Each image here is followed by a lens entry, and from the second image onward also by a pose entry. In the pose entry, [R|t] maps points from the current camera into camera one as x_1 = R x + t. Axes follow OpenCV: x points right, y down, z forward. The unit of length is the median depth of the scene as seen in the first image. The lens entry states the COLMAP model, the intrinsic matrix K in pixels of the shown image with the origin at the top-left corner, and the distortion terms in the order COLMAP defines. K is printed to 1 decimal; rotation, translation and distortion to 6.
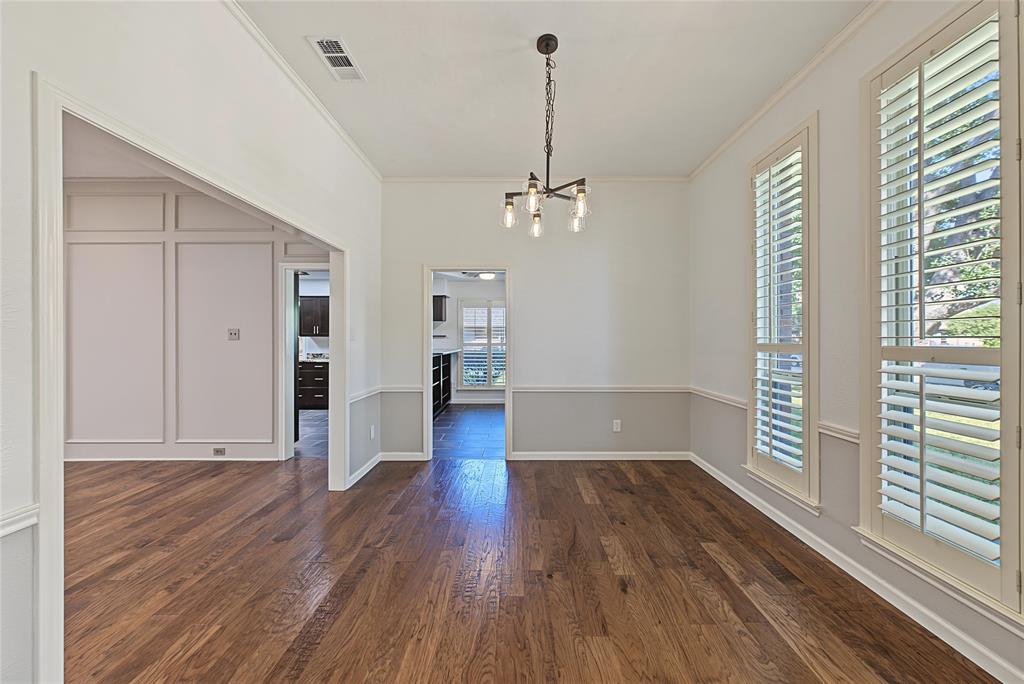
lens RADIAL K [[350.4, 0, 518.1], [0, 350.4, 336.3], [0, 0, 1]] dist [0.000238, -0.000092]
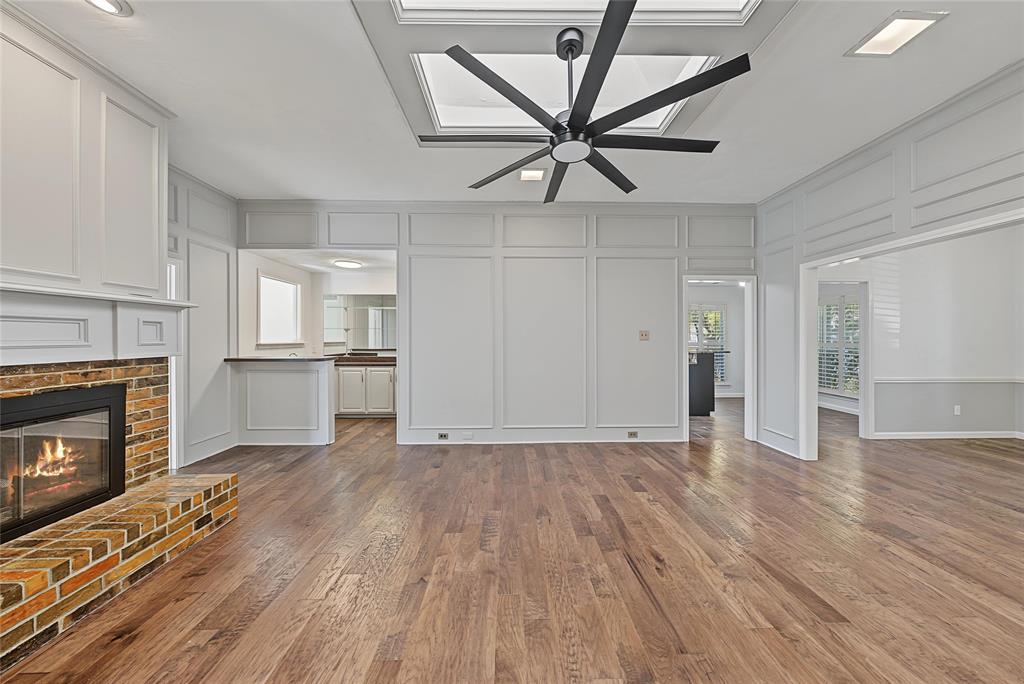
lens RADIAL K [[350.4, 0, 516.5], [0, 350.4, 340.0], [0, 0, 1]] dist [0.000238, -0.000092]
pose [[0.999376, 0.000369, 0.035319, -1.453621], [-0.000520, 0.999991, 0.004248, 0.006276], [-0.035317, -0.004264, 0.999367, -0.187133]]
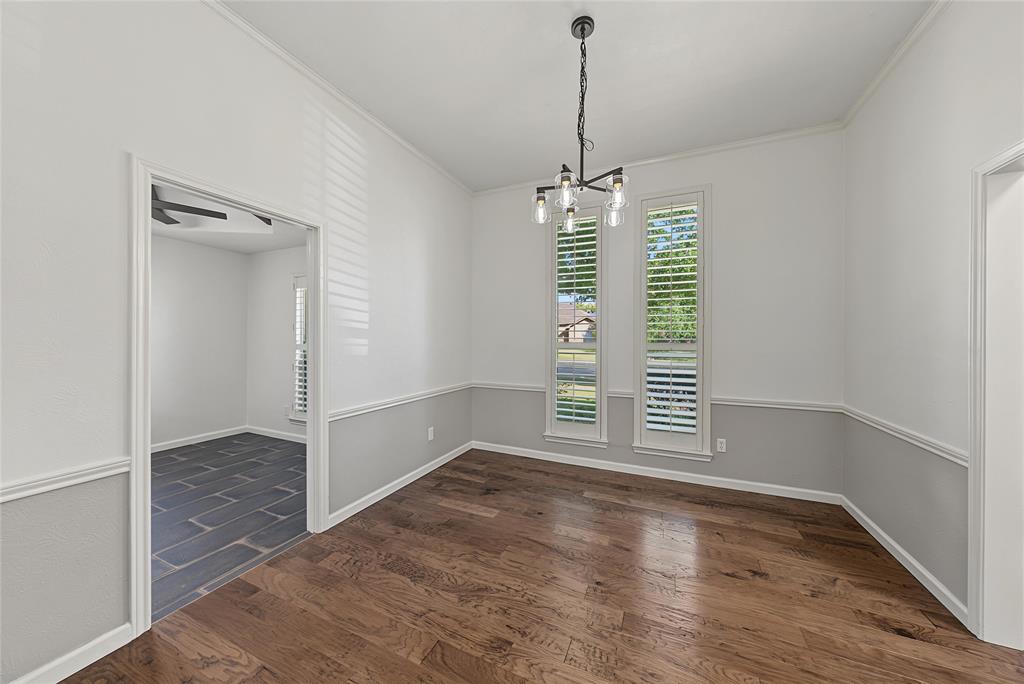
lens RADIAL K [[350.4, 0, 511.7], [0, 350.4, 329.6], [0, 0, 1]] dist [0.000238, -0.000092]
pose [[0.407538, 0.019417, 0.912982, -0.530161], [0.001084, 0.999763, -0.021747, 0.003244], [-0.913188, 0.009853, 0.407420, 0.482125]]
